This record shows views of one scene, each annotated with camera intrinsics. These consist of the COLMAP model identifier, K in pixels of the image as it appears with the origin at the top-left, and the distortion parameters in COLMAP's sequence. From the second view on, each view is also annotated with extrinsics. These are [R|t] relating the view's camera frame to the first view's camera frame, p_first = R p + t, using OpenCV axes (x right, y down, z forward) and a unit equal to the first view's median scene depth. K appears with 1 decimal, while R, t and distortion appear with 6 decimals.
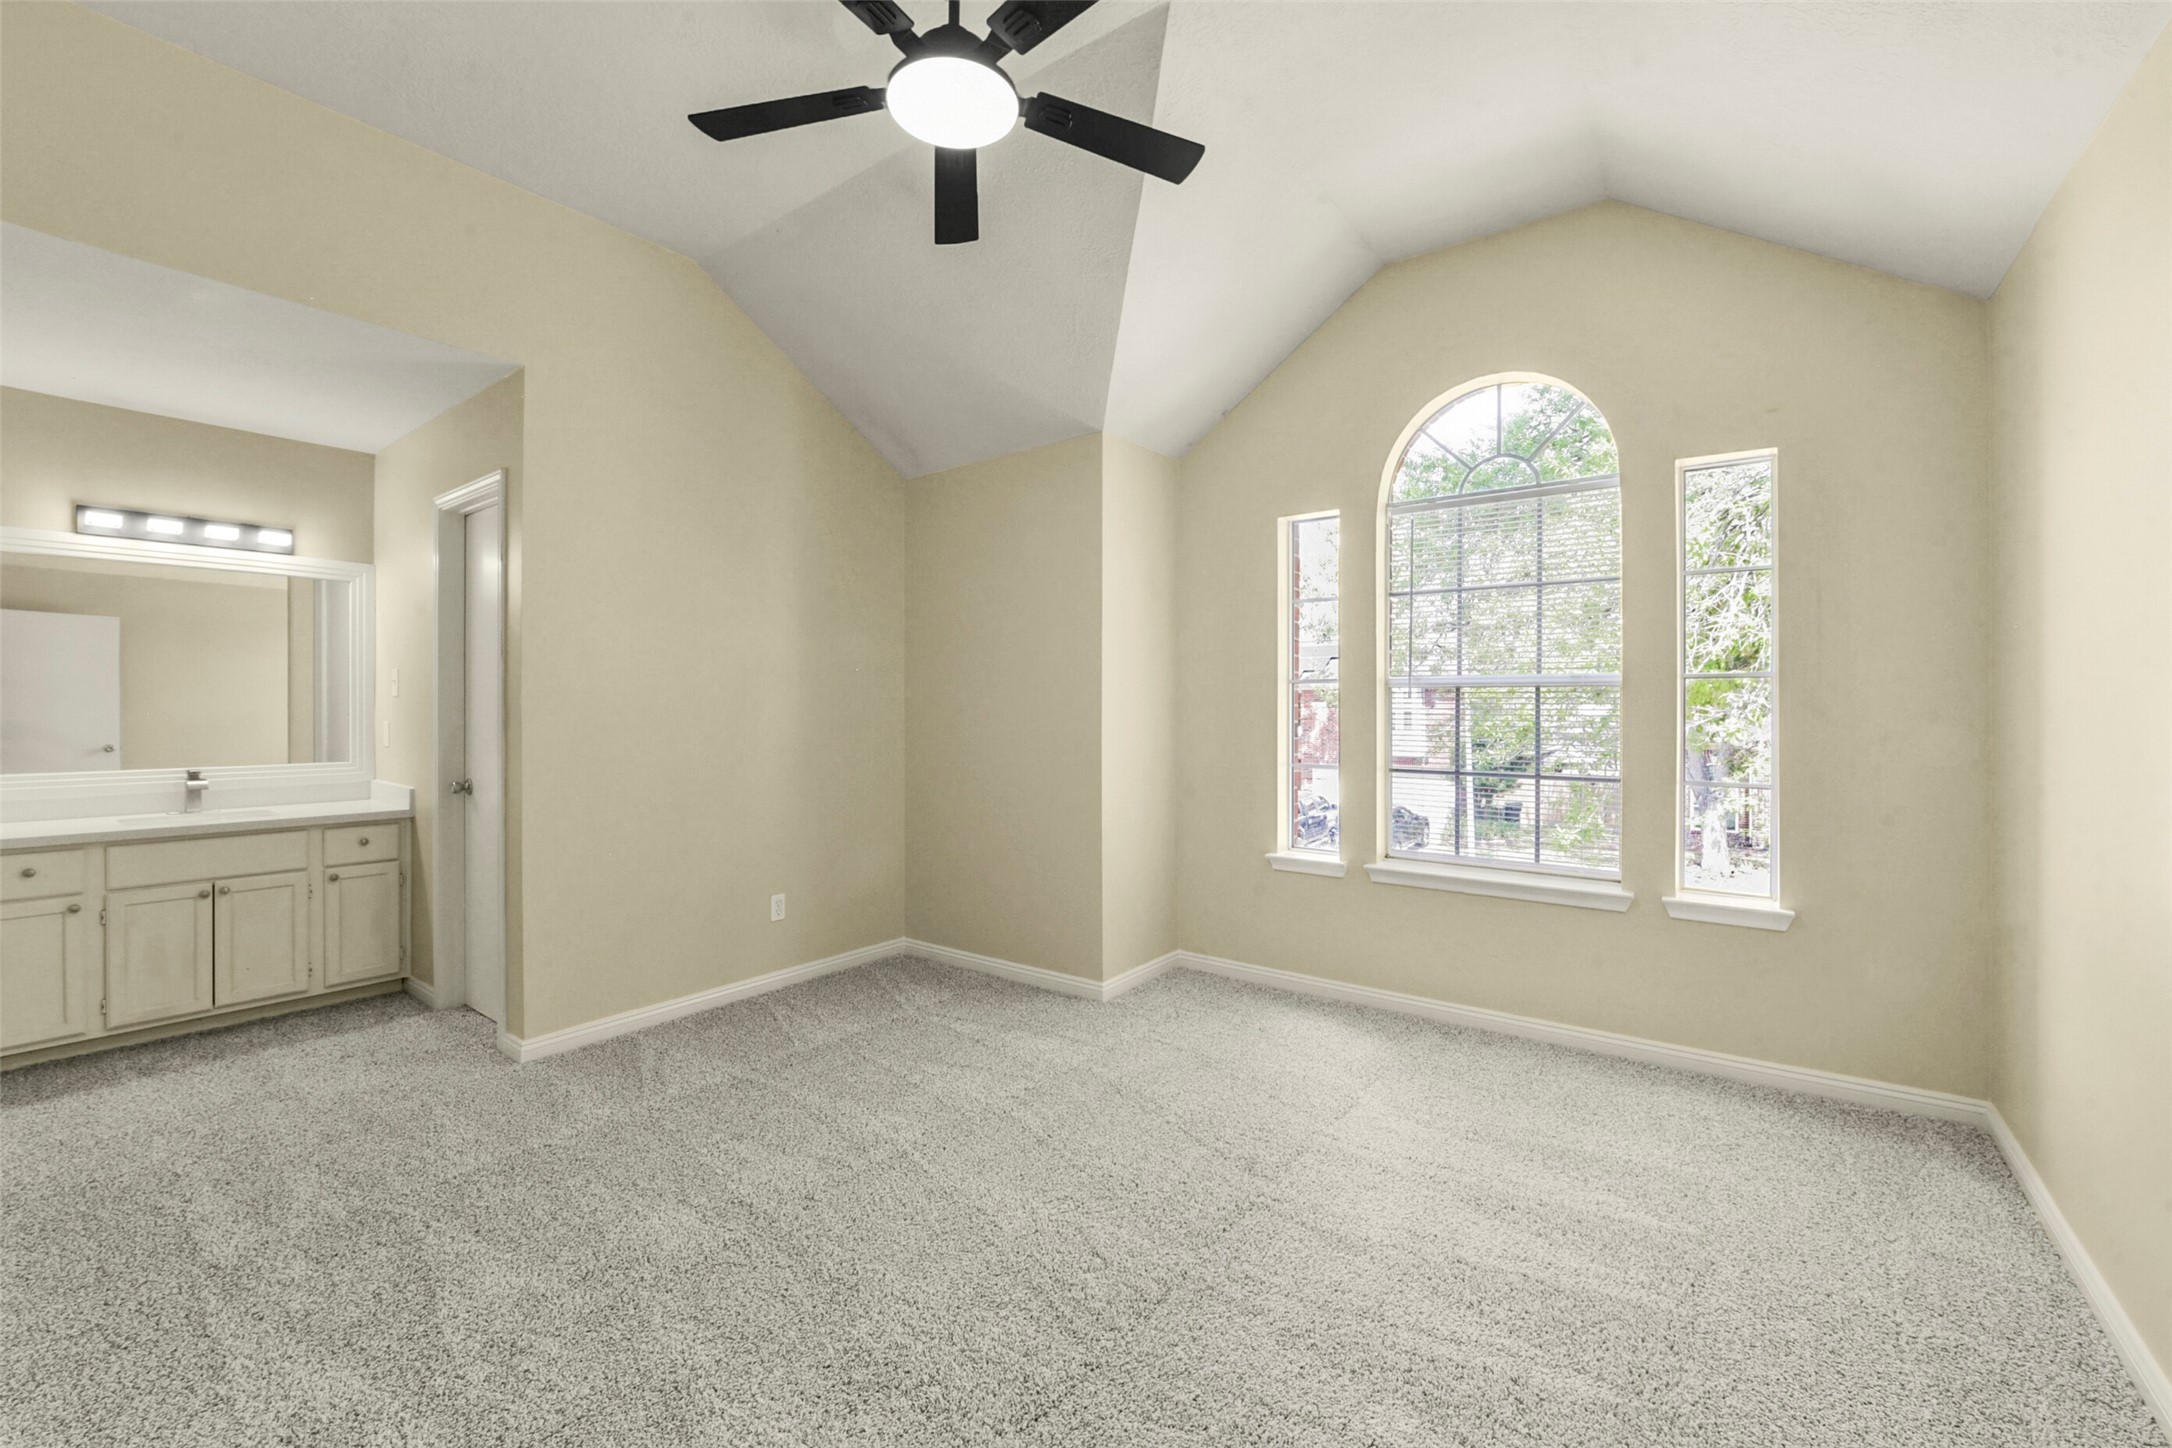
lens RADIAL K [[865.0, 0, 1071.9], [0, 865.0, 713.8], [0, 0, 1]] dist [0.000699, 0.000080]
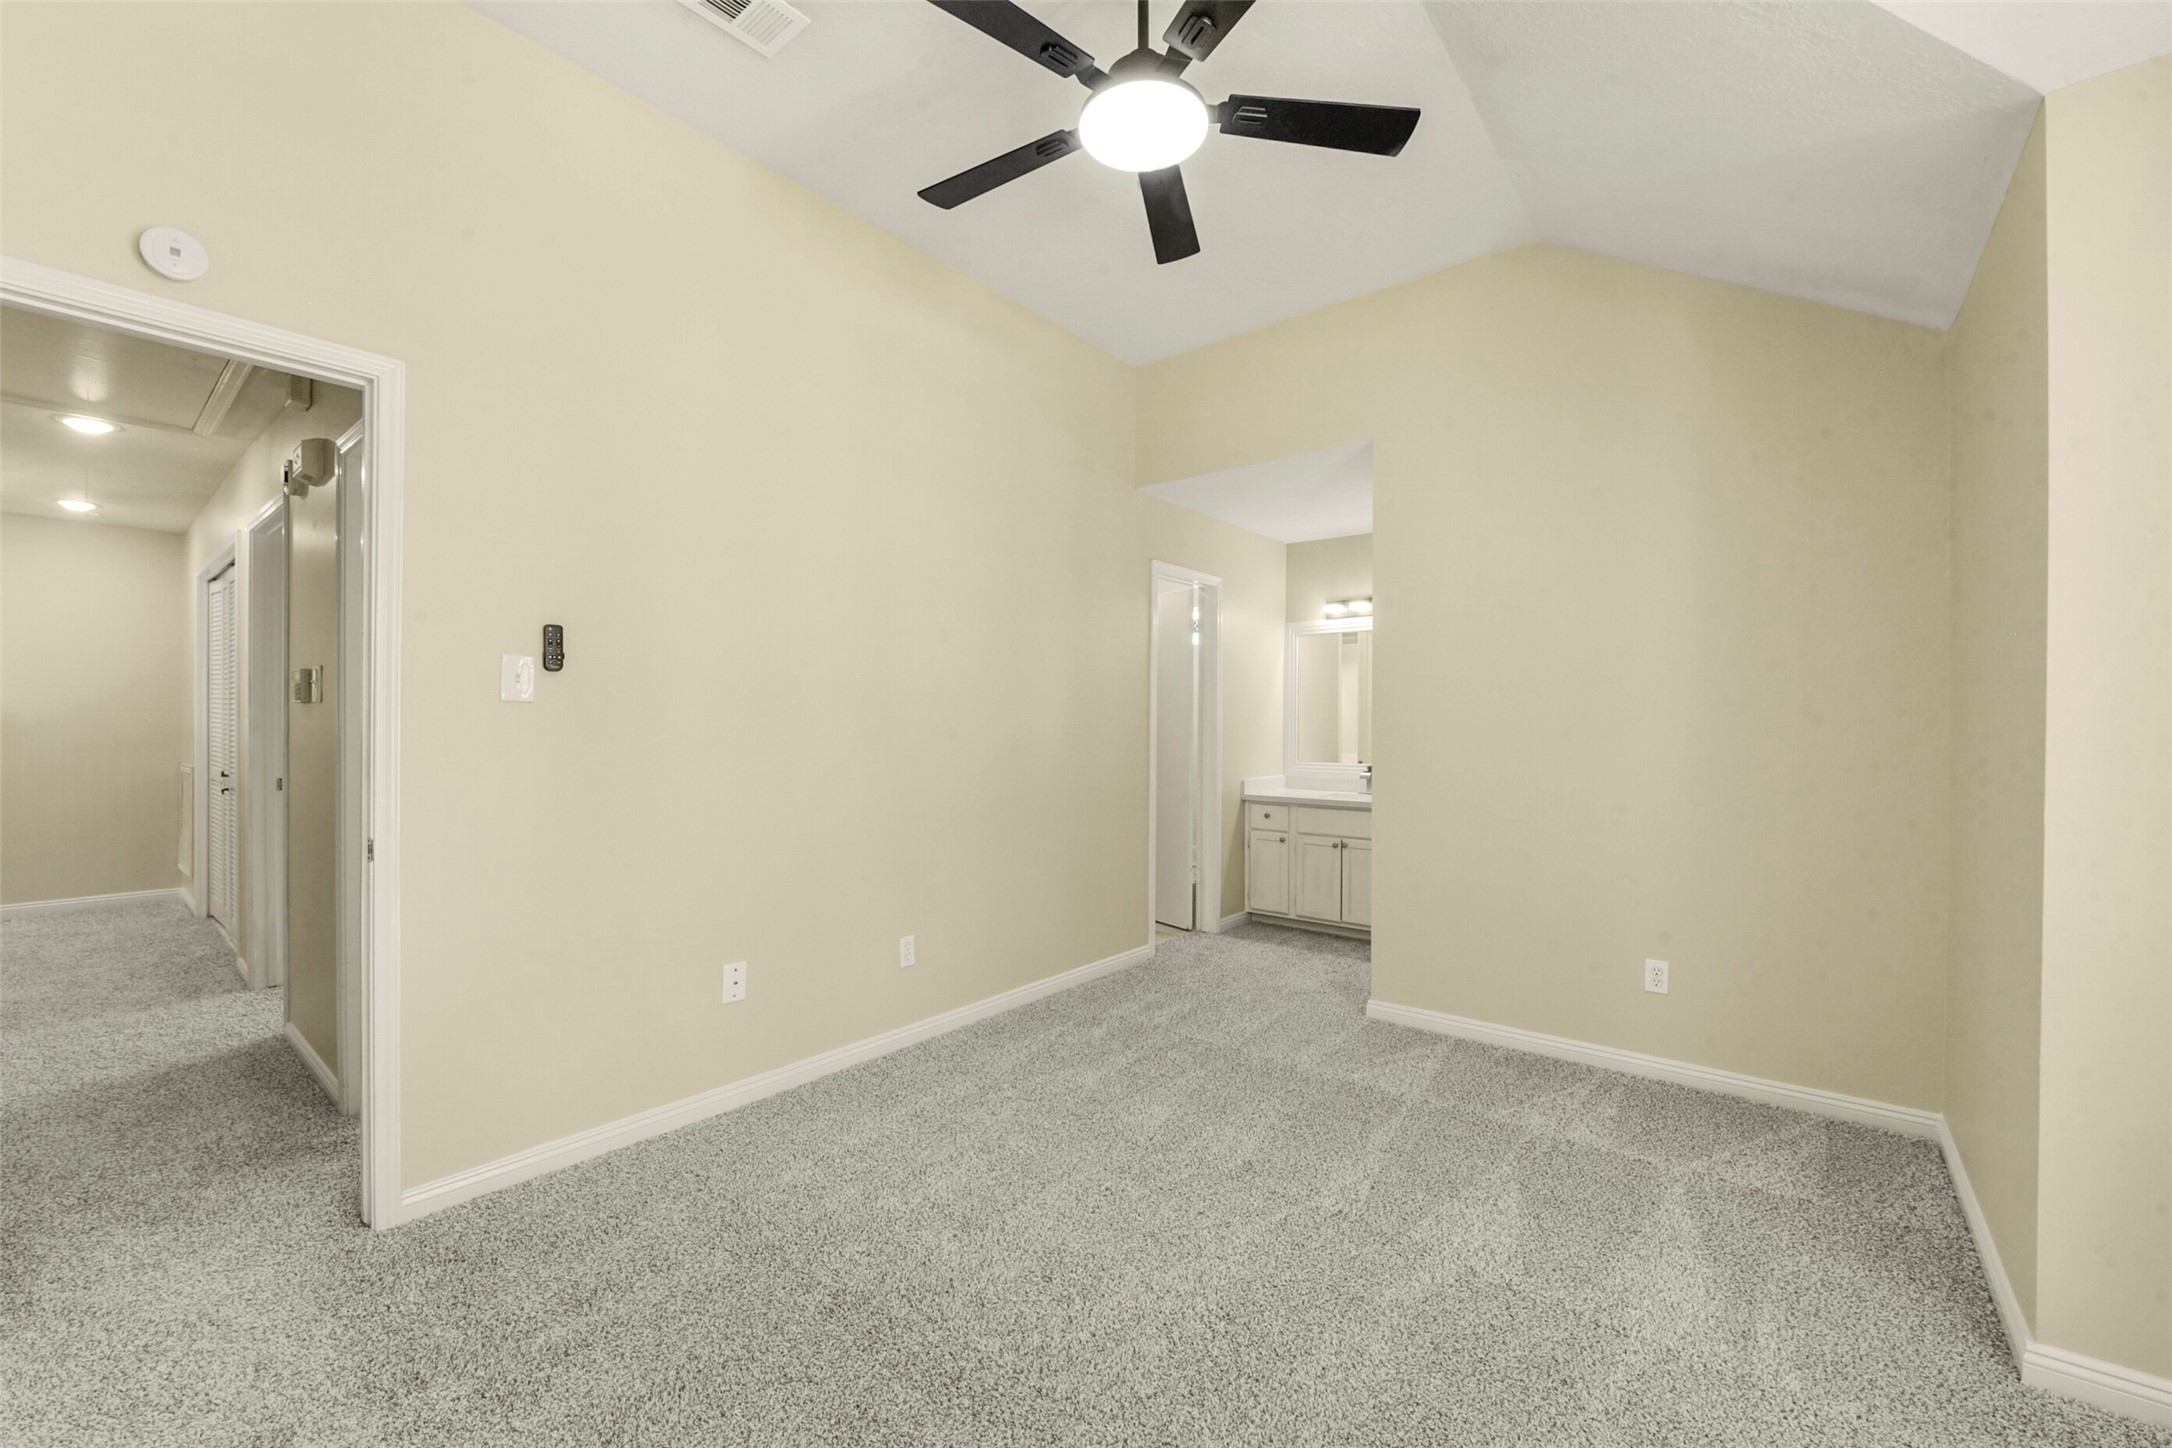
lens RADIAL K [[865.0, 0, 1078.3], [0, 865.0, 731.4], [0, 0, 1]] dist [0.000699, 0.000080]
pose [[-0.028351, 0.007358, -0.999571, 0.596048], [-0.003357, 0.999967, 0.007456, -0.004641], [0.999592, 0.003567, -0.028326, 0.638437]]
